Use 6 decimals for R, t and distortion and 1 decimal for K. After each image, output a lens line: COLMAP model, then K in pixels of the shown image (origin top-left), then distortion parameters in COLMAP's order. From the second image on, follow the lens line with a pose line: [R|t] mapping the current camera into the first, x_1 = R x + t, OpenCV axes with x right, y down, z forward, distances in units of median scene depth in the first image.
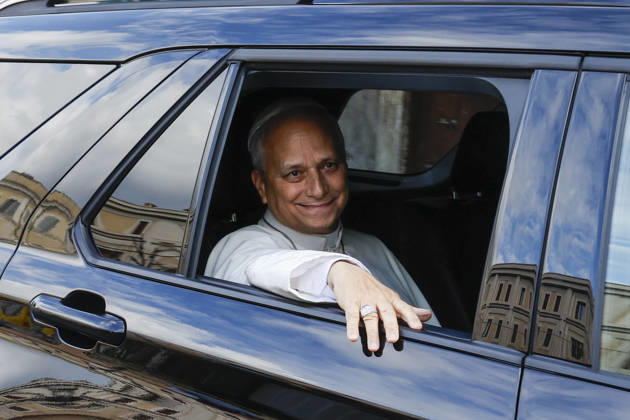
lens RADIAL K [[1332.9, 0, 331.8], [0, 1332.9, 214.2], [0, 0, 1]] dist [-0.047808, 0.000000]
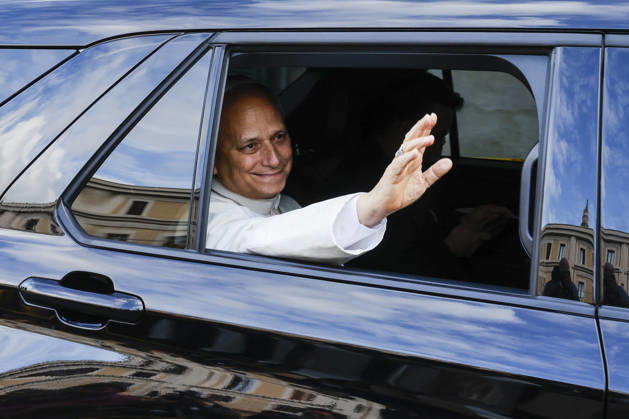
lens RADIAL K [[944.7, 0, 308.5], [0, 944.7, 211.5], [0, 0, 1]] dist [-0.003301, 0.000000]
pose [[0.946645, -0.071815, 0.314176, -0.251563], [0.051792, 0.996085, 0.071635, -0.032575], [-0.318090, -0.051541, 0.946658, 0.260643]]
